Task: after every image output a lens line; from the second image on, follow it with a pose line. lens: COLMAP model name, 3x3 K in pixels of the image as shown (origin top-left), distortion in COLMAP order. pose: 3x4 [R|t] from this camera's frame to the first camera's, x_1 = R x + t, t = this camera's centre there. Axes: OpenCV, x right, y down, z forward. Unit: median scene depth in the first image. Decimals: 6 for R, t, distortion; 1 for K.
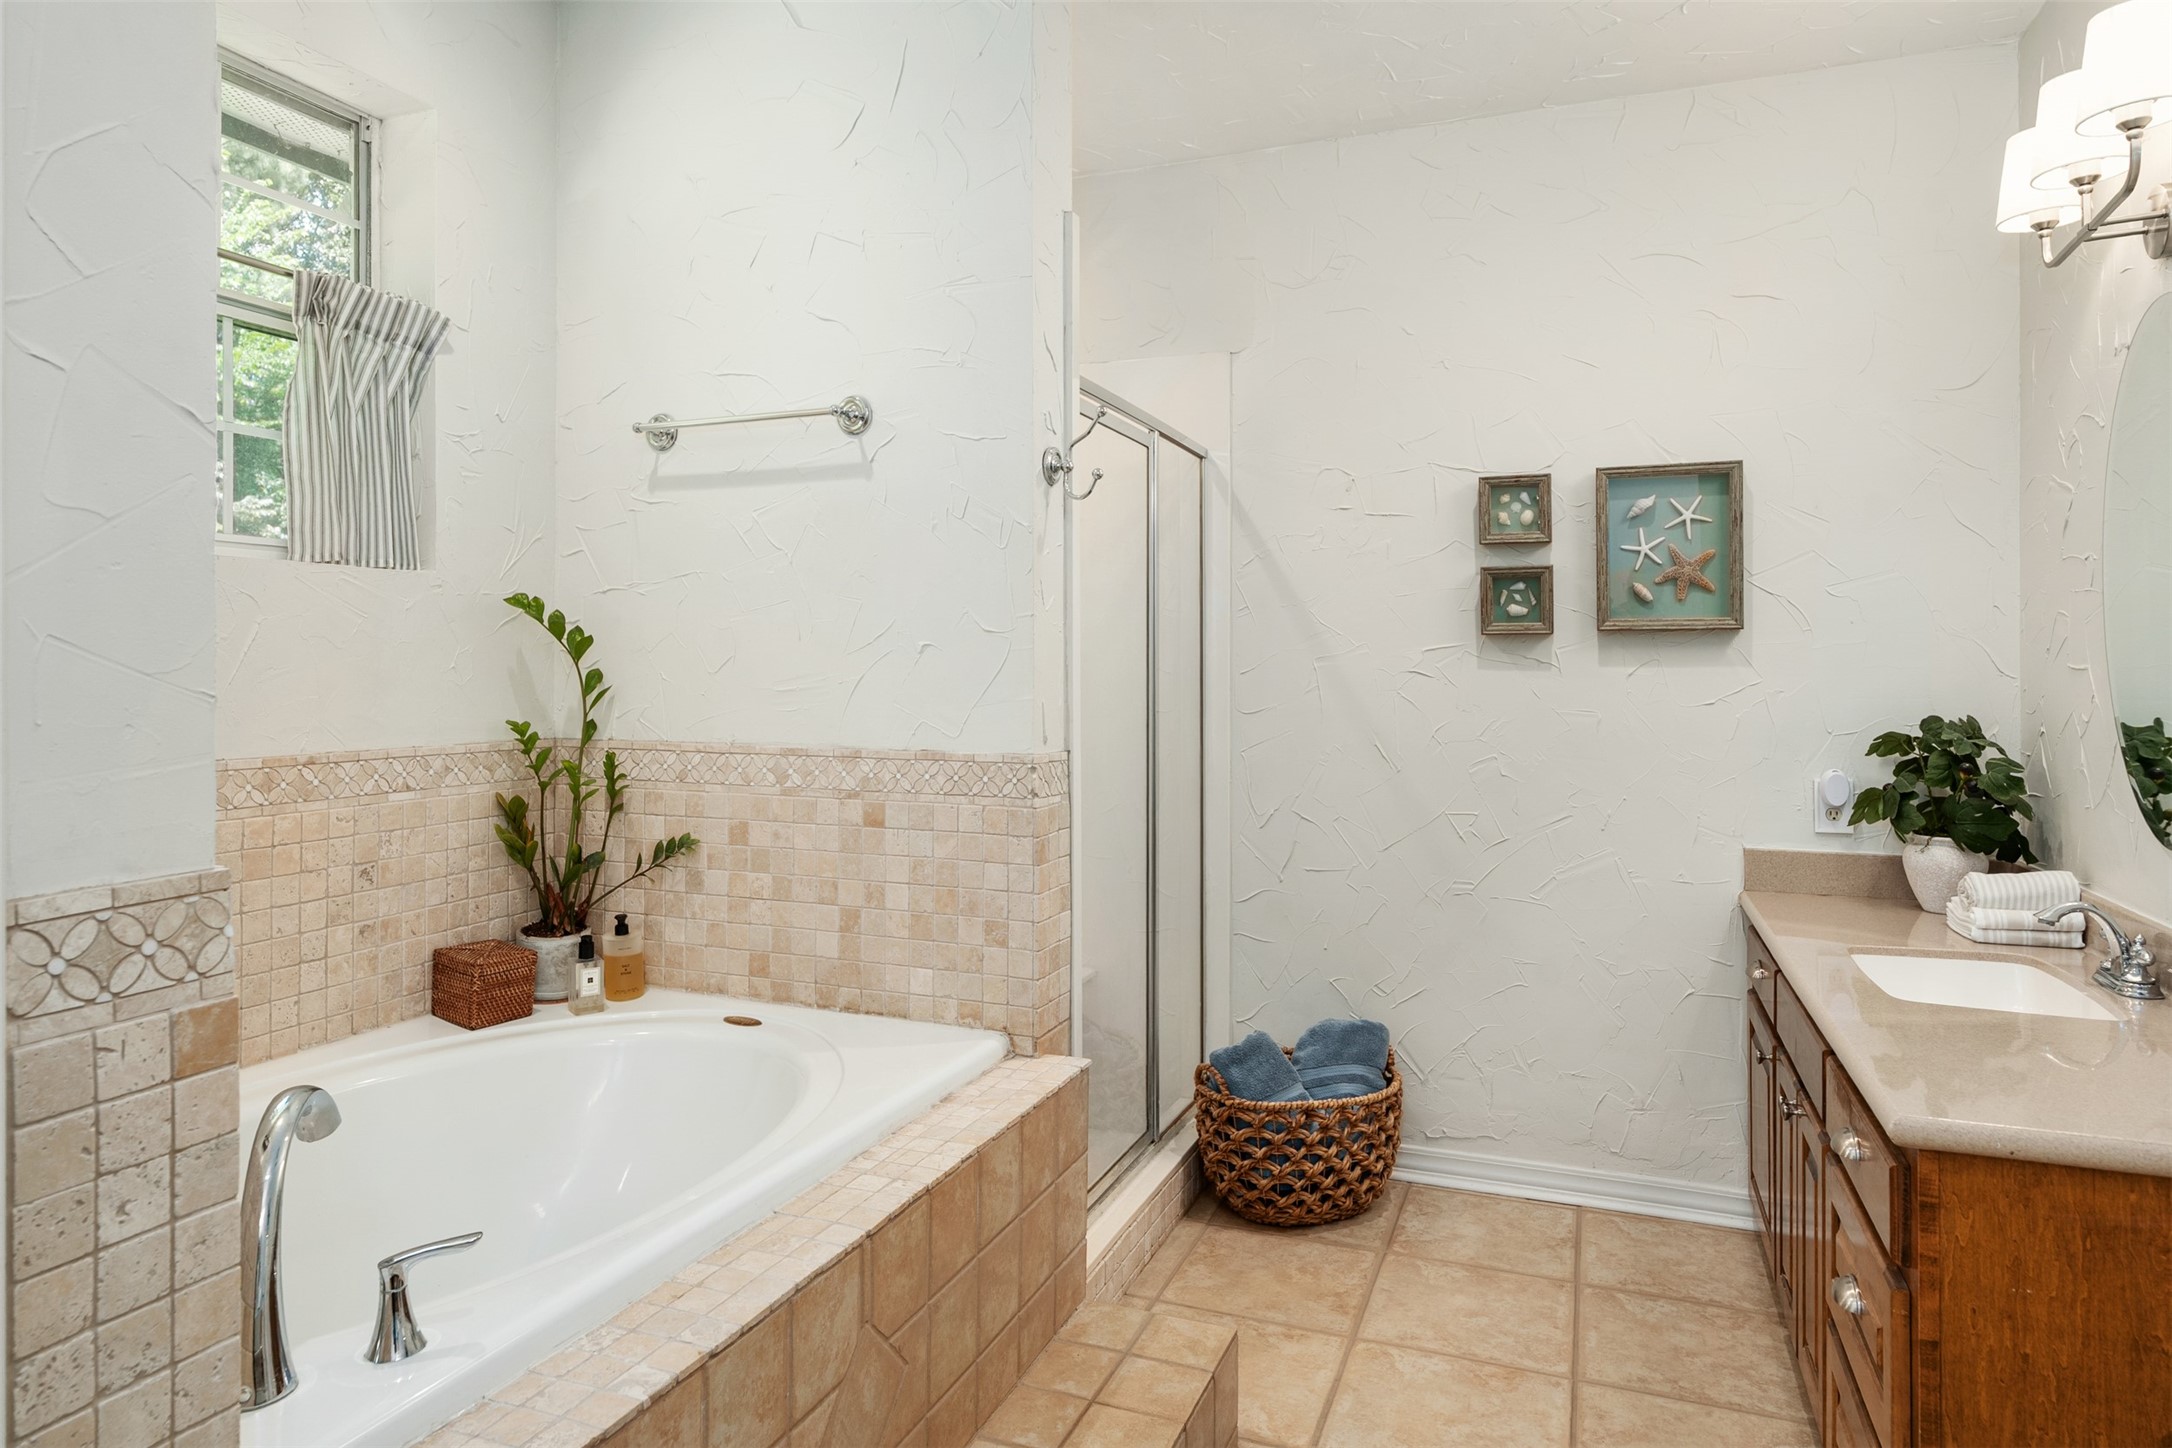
lens RADIAL K [[1302.9, 0, 1095.4], [0, 1302.9, 657.3], [0, 0, 1]] dist [-0.002899, 0.004066]
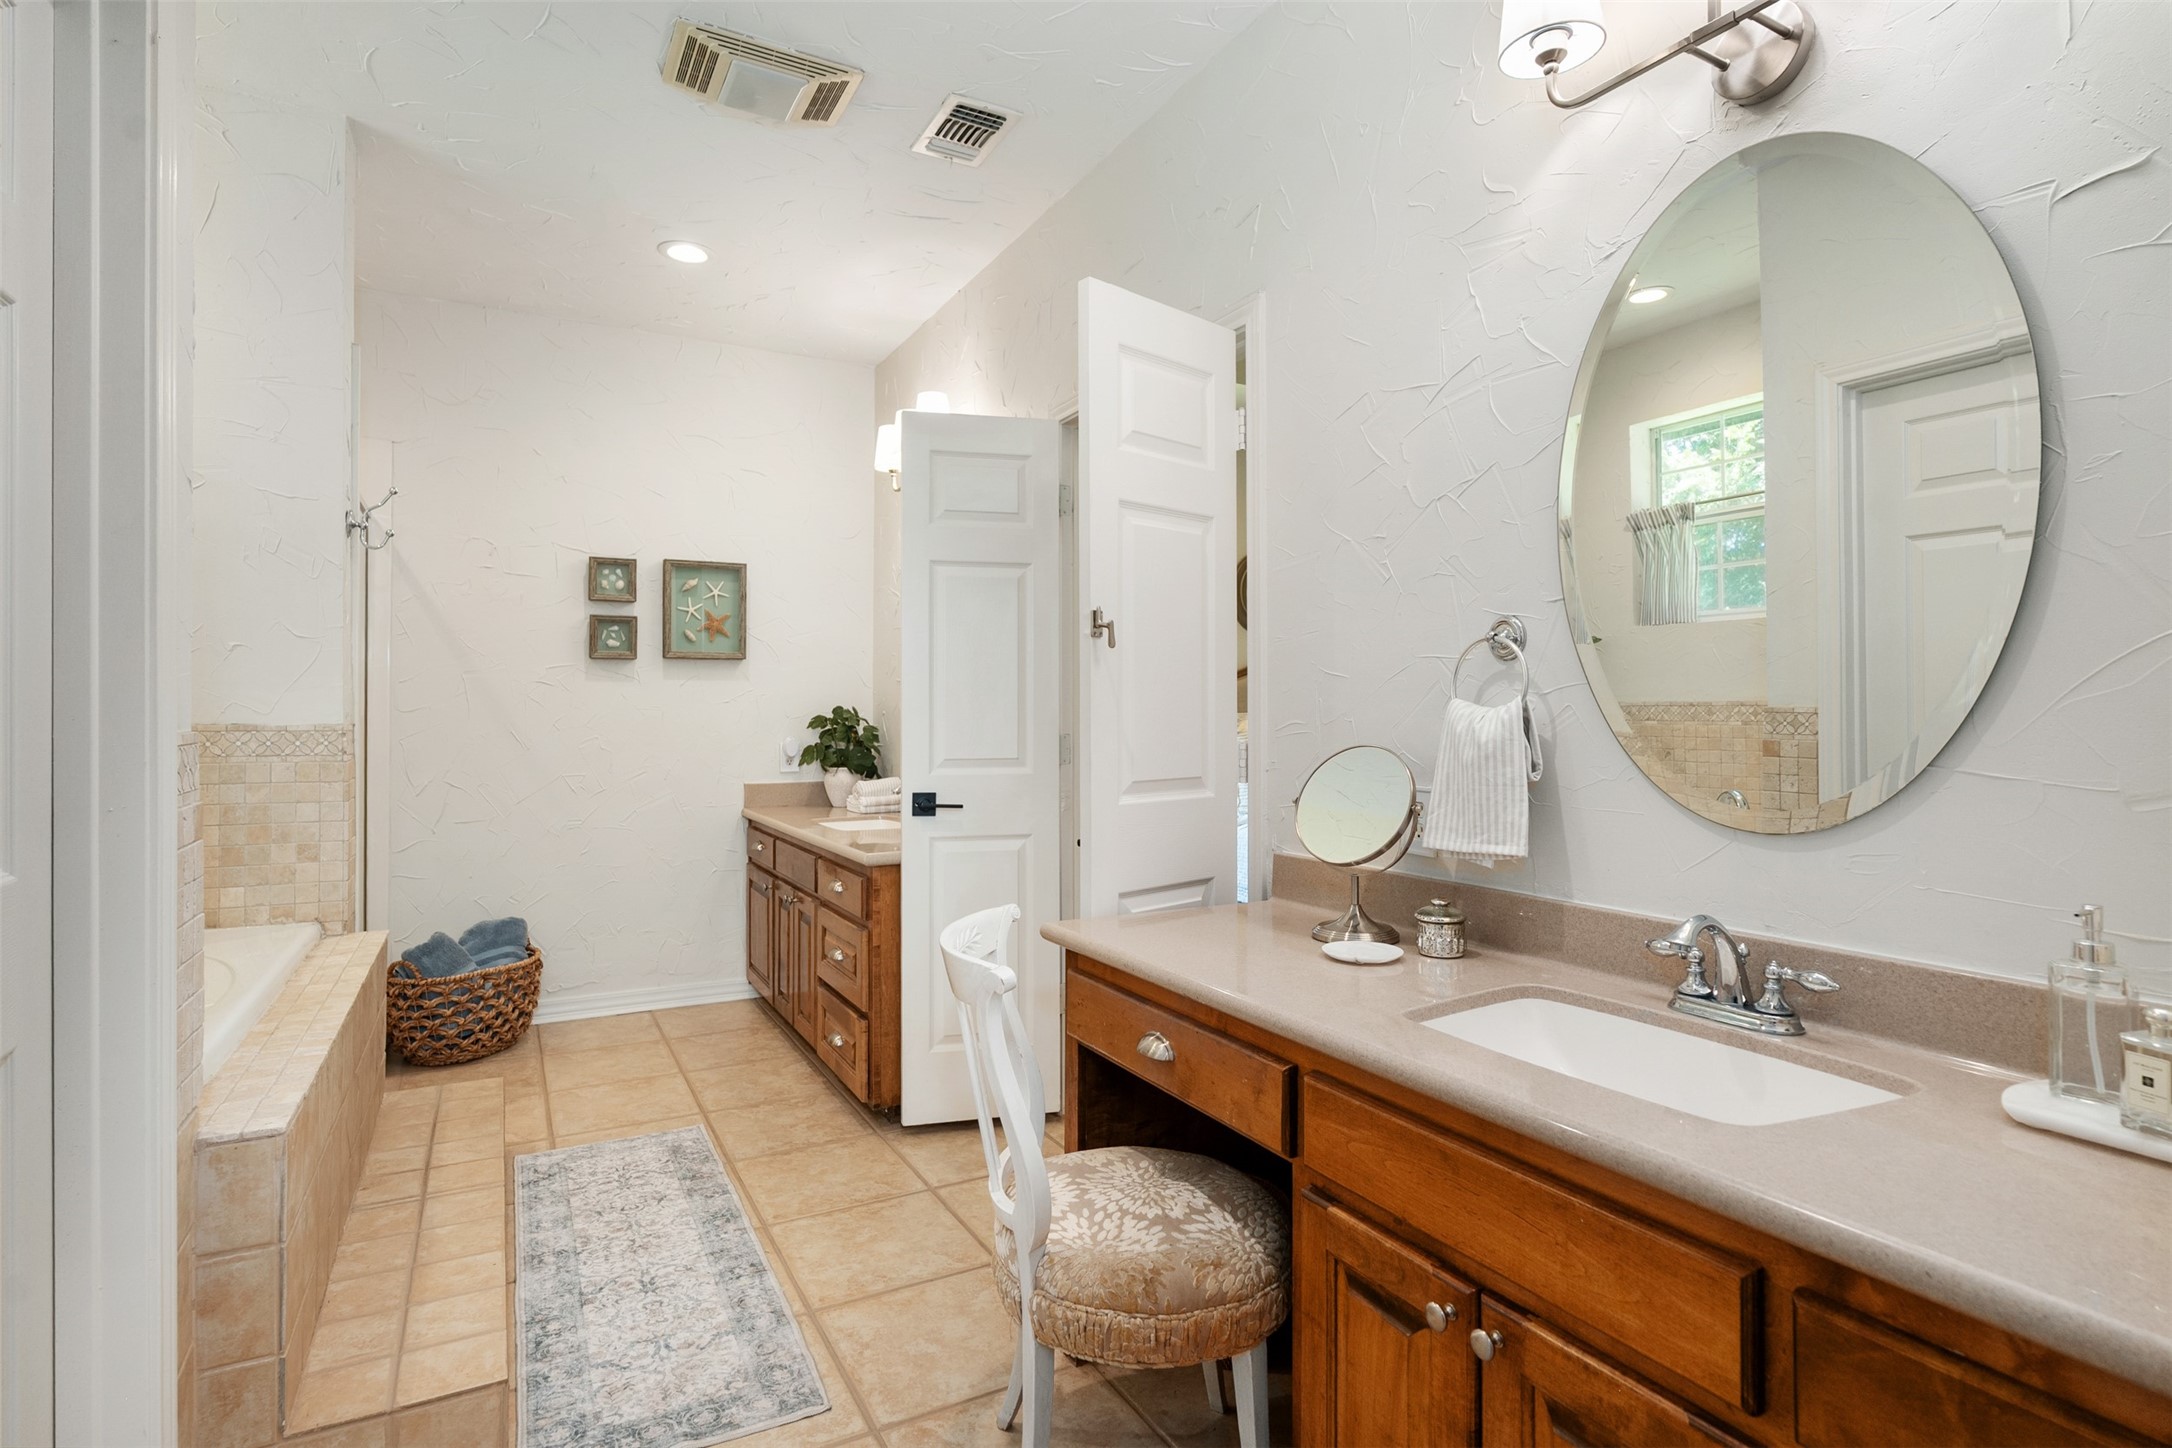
lens RADIAL K [[1093.9, 0, 1077.5], [0, 1093.9, 708.7], [0, 0, 1]] dist [-0.000419, 0.000044]
pose [[0.650484, 0.000331, 0.759520, -0.348090], [-0.005337, 0.999977, 0.004135, 0.038412], [-0.759501, -0.006744, 0.650471, -0.317644]]
